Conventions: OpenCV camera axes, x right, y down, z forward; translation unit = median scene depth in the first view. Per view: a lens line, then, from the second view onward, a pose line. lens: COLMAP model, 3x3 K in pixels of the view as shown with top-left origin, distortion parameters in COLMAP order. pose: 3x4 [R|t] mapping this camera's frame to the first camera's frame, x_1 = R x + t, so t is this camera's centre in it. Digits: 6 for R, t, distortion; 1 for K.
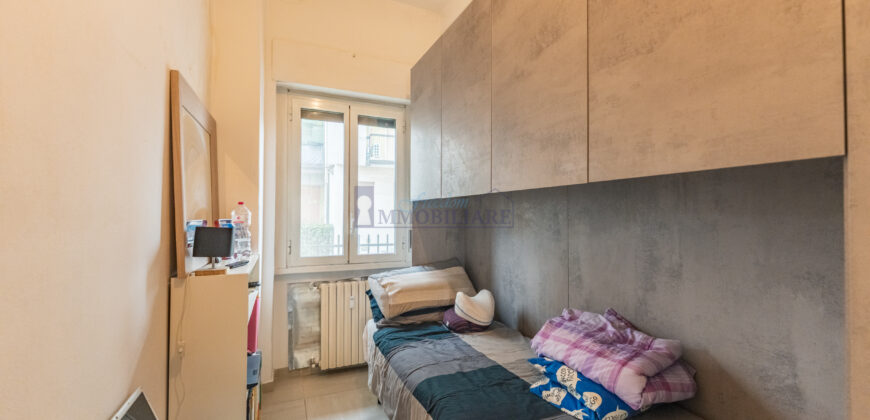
lens RADIAL K [[345.9, 0, 433.6], [0, 345.9, 213.9], [0, 0, 1]] dist [0.000311, -0.000905]
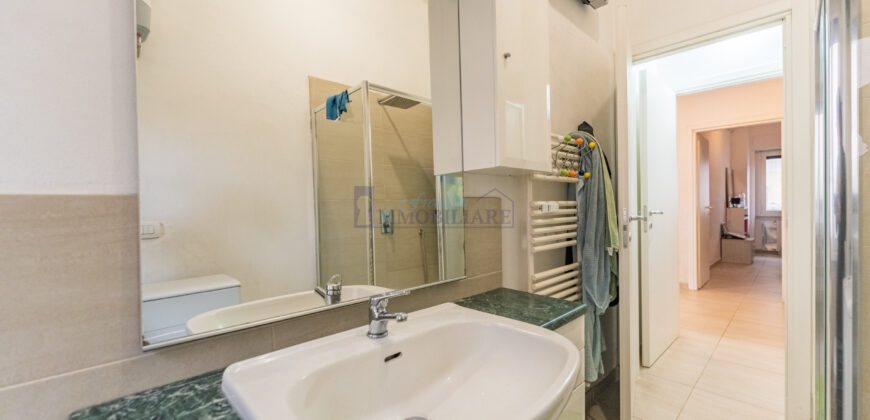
lens RADIAL K [[345.9, 0, 435.9], [0, 345.9, 211.1], [0, 0, 1]] dist [0.000311, -0.000905]
pose [[0.335495, -0.003021, -0.942037, 1.373813], [0.027520, 0.999599, 0.006595, 0.041091], [0.941640, -0.028138, 0.335443, -2.498845]]
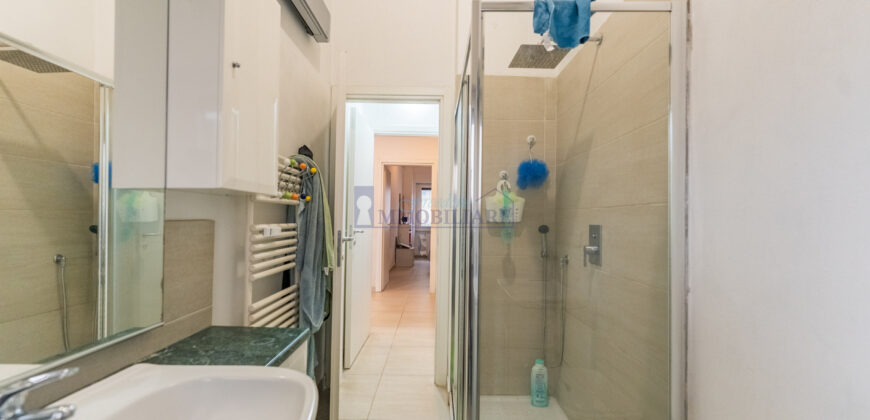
lens RADIAL K [[345.9, 0, 432.4], [0, 345.9, 210.8], [0, 0, 1]] dist [0.000311, -0.000905]
pose [[0.909650, -0.005124, -0.415344, 1.360207], [-0.003149, 0.999810, -0.019231, 0.025421], [0.415364, 0.018801, 0.909461, -2.517666]]
